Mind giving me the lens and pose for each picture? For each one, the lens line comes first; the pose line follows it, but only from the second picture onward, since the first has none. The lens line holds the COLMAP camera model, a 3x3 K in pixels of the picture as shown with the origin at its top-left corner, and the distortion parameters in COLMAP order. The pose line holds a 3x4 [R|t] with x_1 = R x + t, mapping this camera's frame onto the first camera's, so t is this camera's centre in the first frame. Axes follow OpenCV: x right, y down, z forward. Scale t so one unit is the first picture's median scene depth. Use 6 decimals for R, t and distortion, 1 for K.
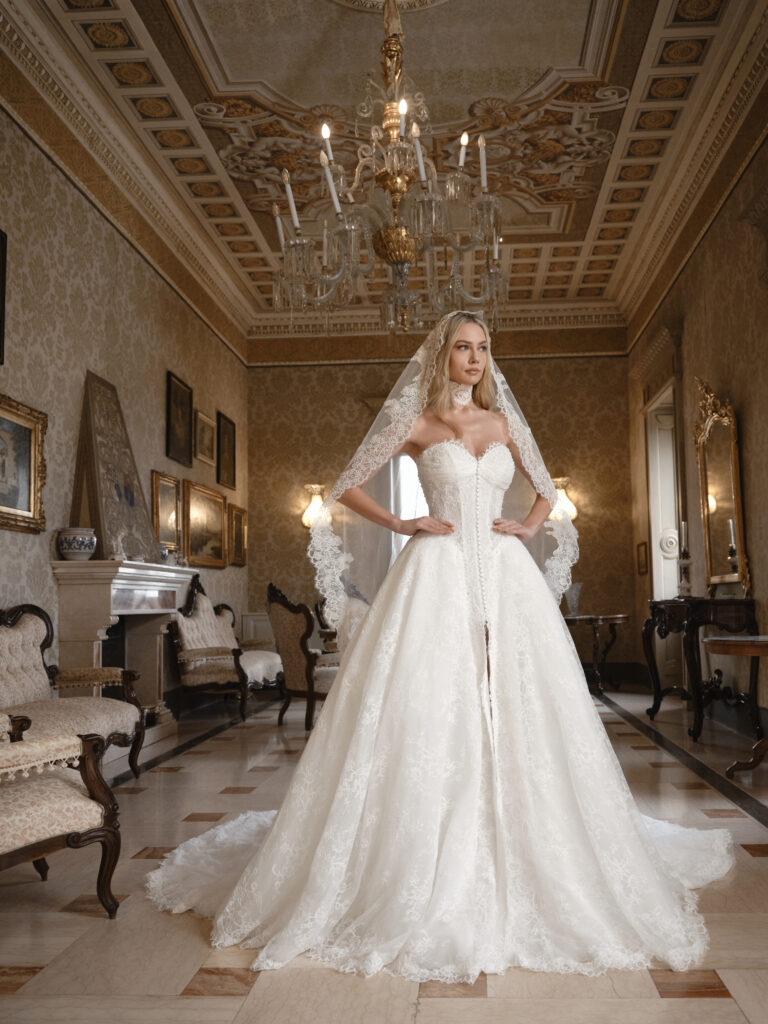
lens RADIAL K [[948.9, 0, 402.1], [0, 948.9, 551.2], [0, 0, 1]] dist [-0.024231, 0.000000]
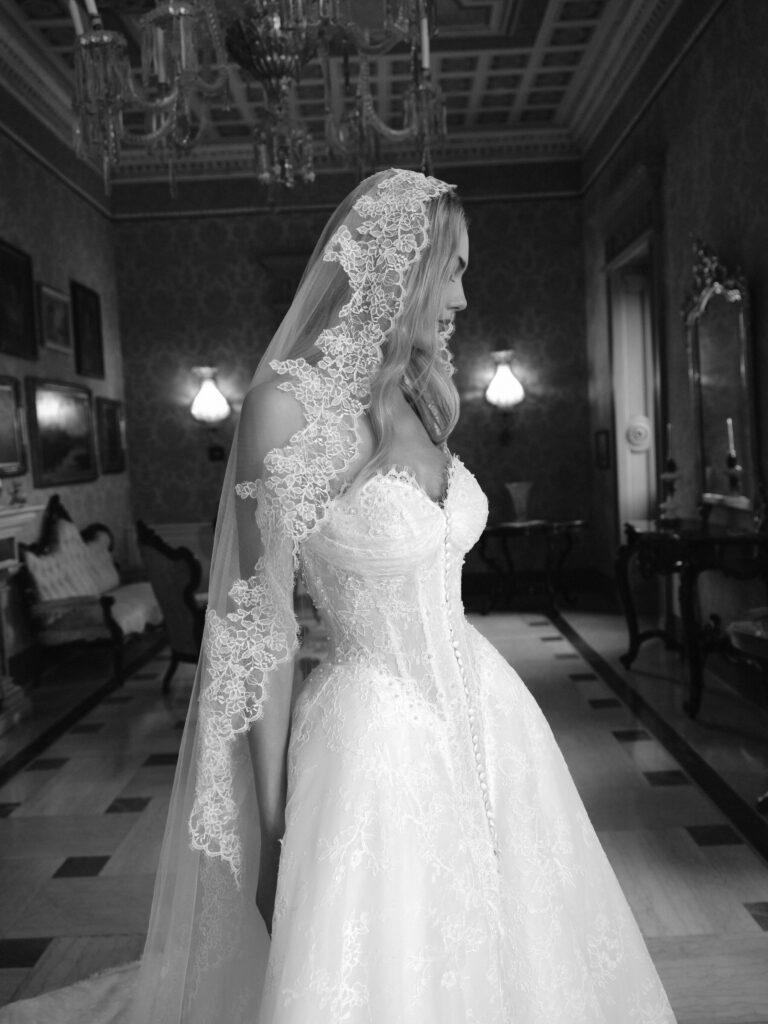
lens RADIAL K [[948.9, 0, 387.6], [0, 948.9, 524.9], [0, 0, 1]] dist [-0.024231, 0.000000]
pose [[0.997429, -0.040246, 0.059295, 0.013178], [0.031424, 0.989245, 0.142854, -0.055070], [-0.064406, -0.140624, 0.987966, 0.190651]]
